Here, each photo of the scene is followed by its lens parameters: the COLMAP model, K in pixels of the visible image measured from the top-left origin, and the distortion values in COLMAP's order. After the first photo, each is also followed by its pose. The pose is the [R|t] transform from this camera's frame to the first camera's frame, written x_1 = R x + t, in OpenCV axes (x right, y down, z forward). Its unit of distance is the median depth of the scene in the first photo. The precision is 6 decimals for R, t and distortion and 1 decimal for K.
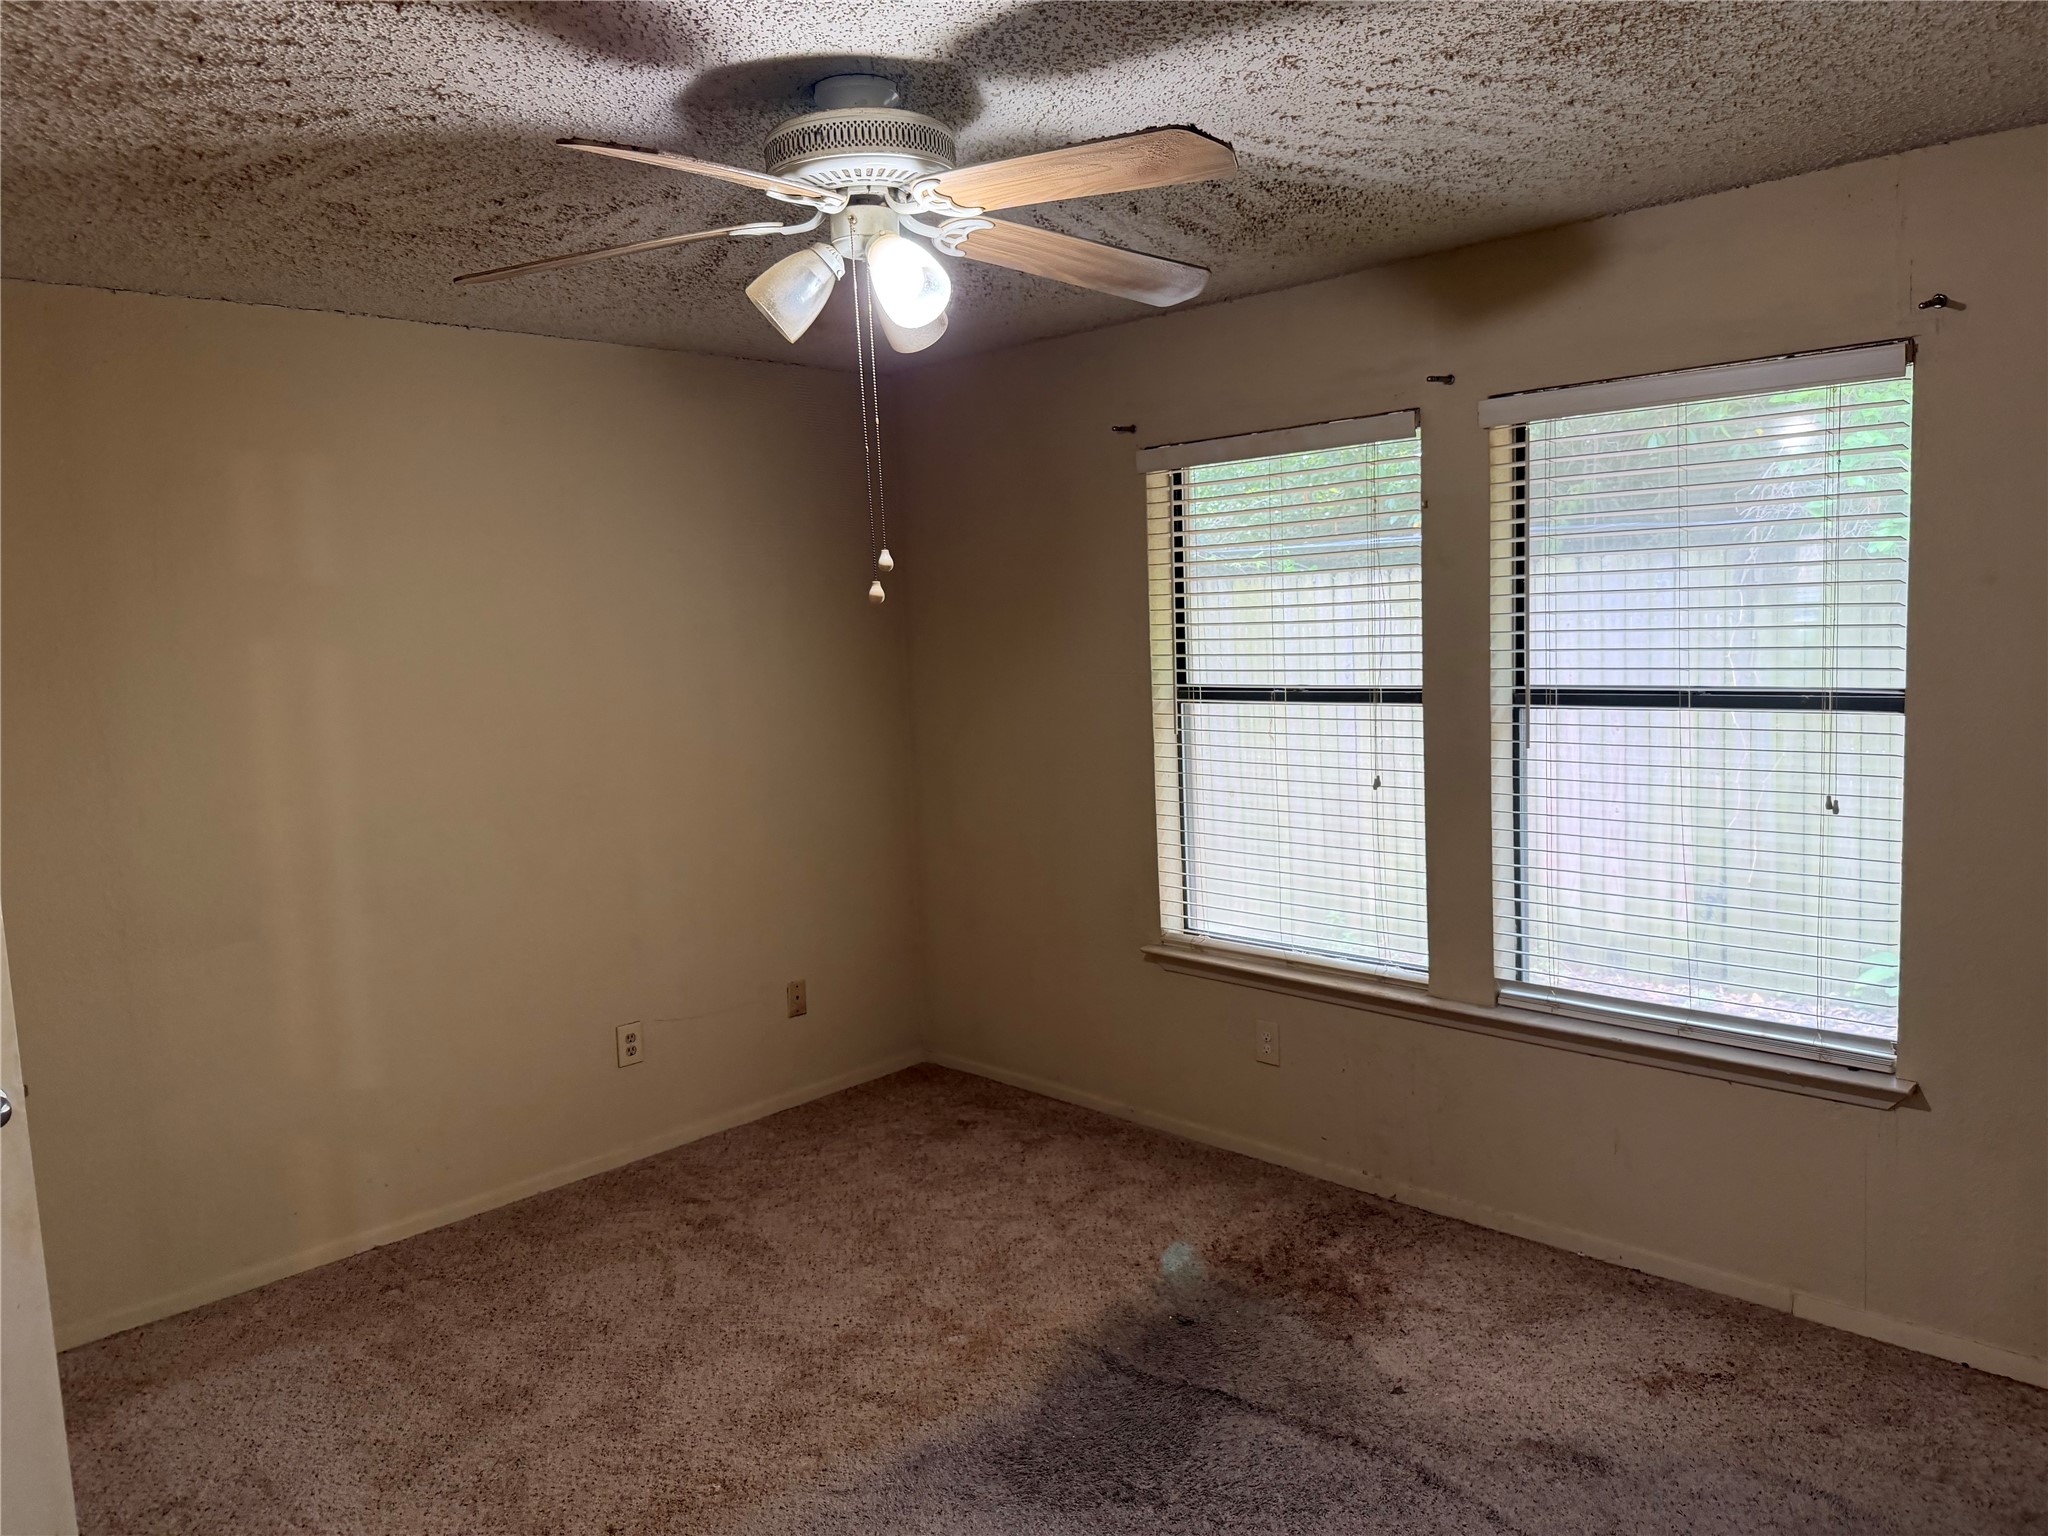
lens RADIAL K [[1410.9, 0, 986.1], [0, 1410.9, 775.1], [0, 0, 1]] dist [0.162798, -0.156889]
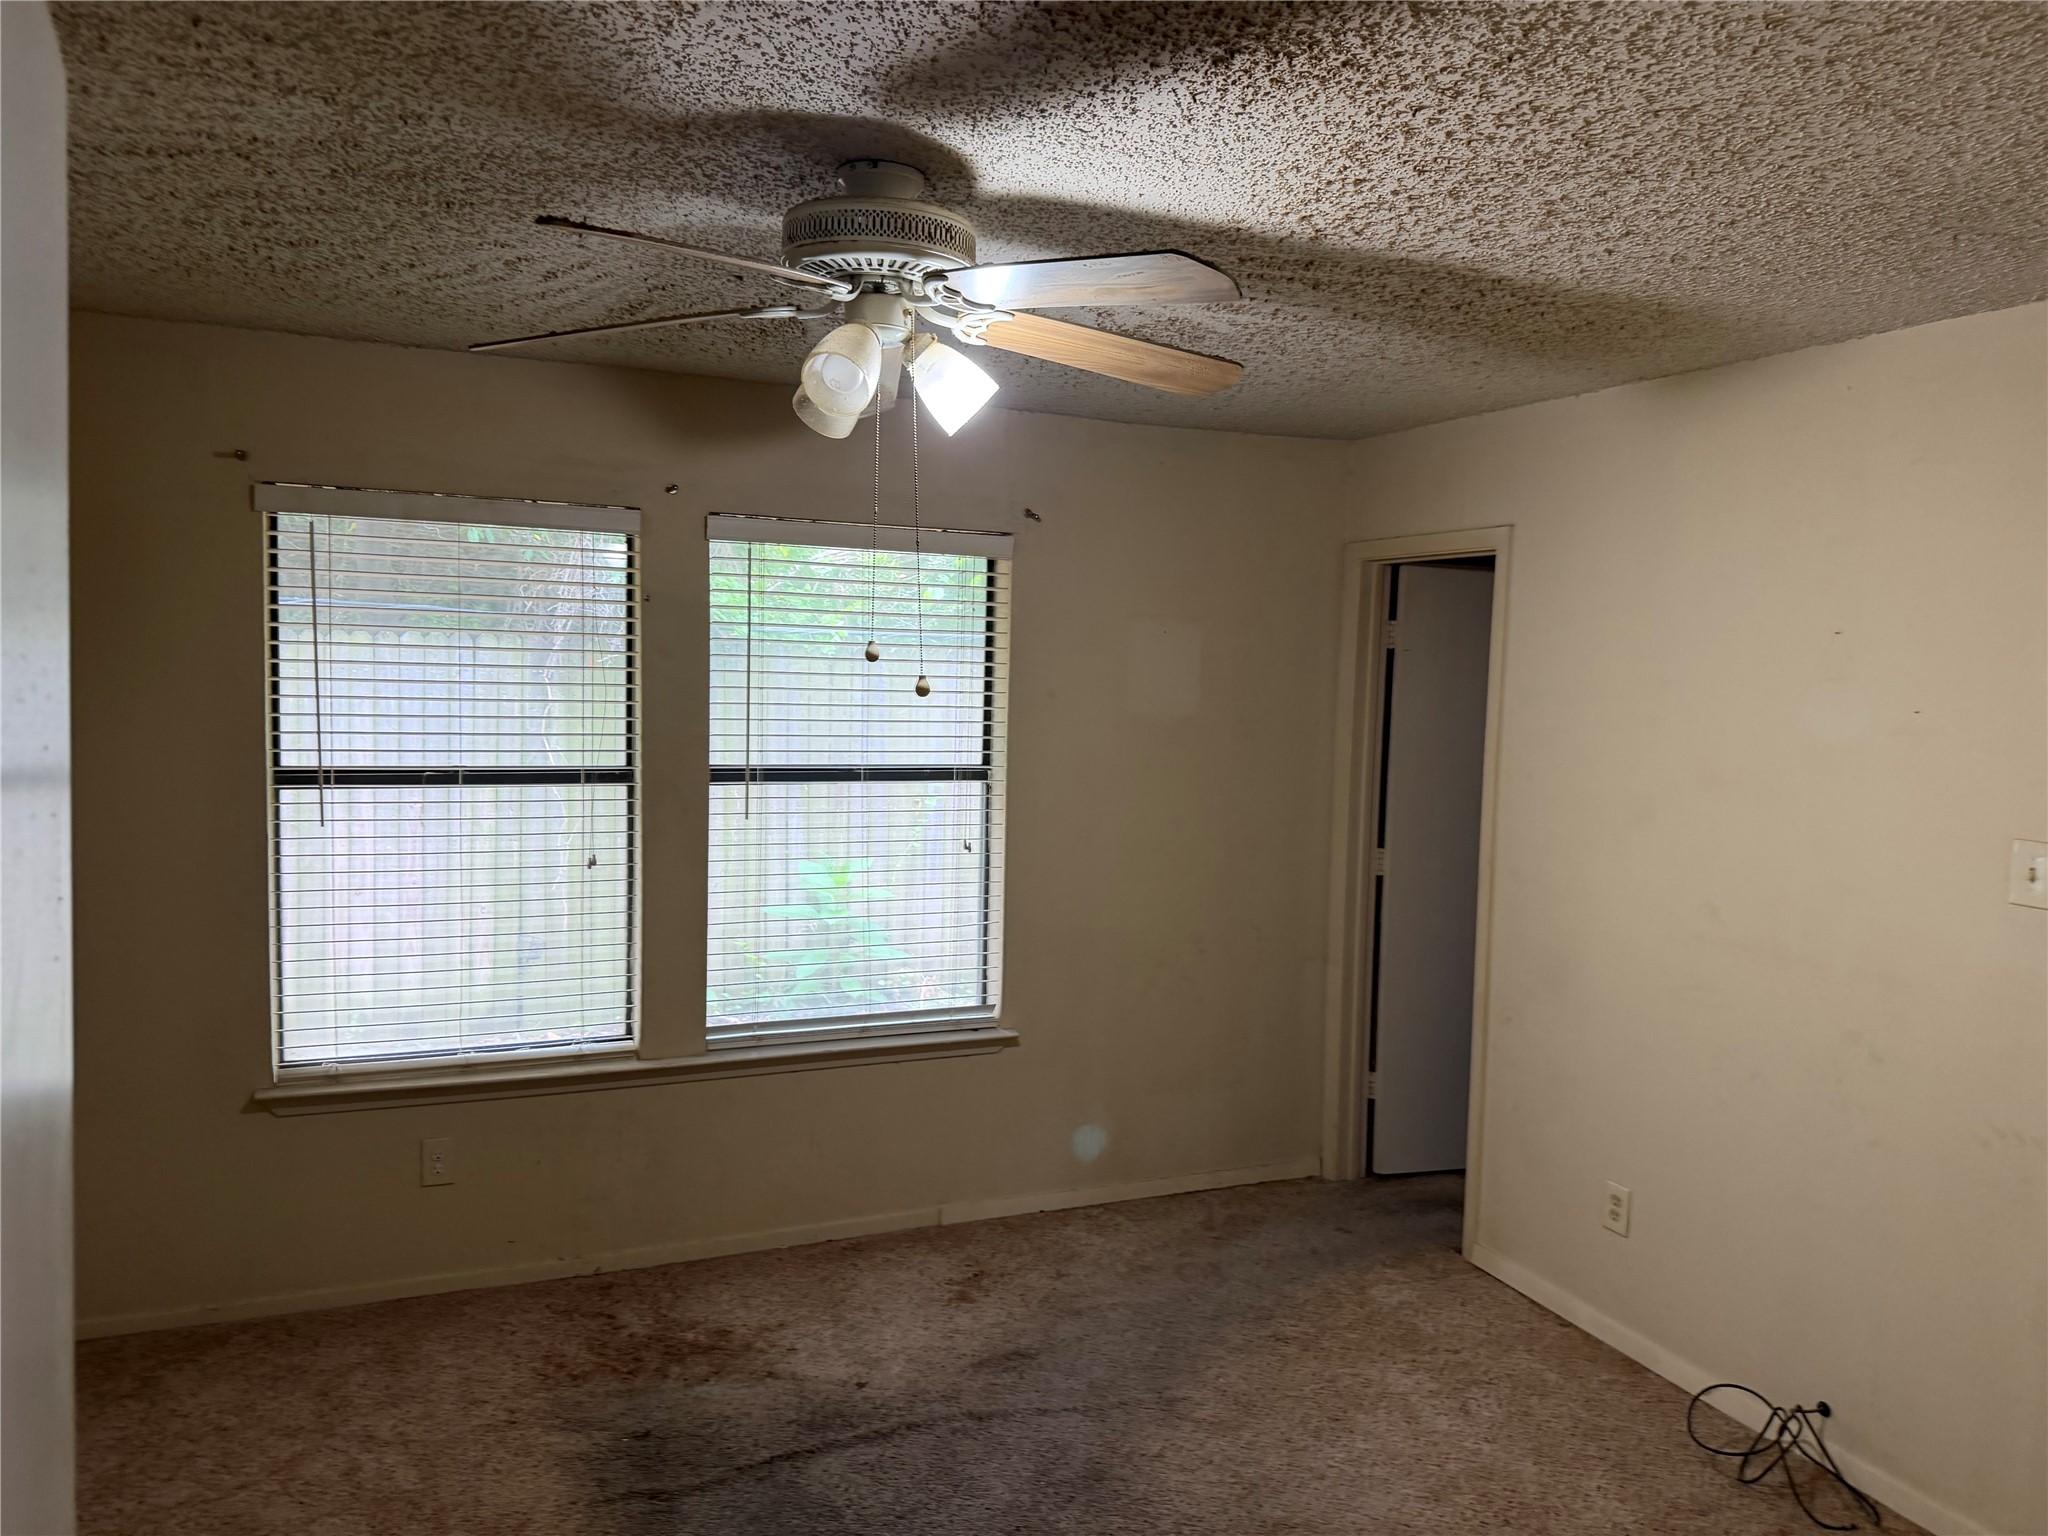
lens RADIAL K [[1410.9, 0, 986.1], [0, 1410.9, 775.1], [0, 0, 1]] dist [0.162798, -0.156889]
pose [[0.461491, -0.023579, 0.886832, -0.521748], [0.072459, 0.997309, -0.011190, -0.026271], [-0.884181, 0.069423, 0.461957, 0.280256]]
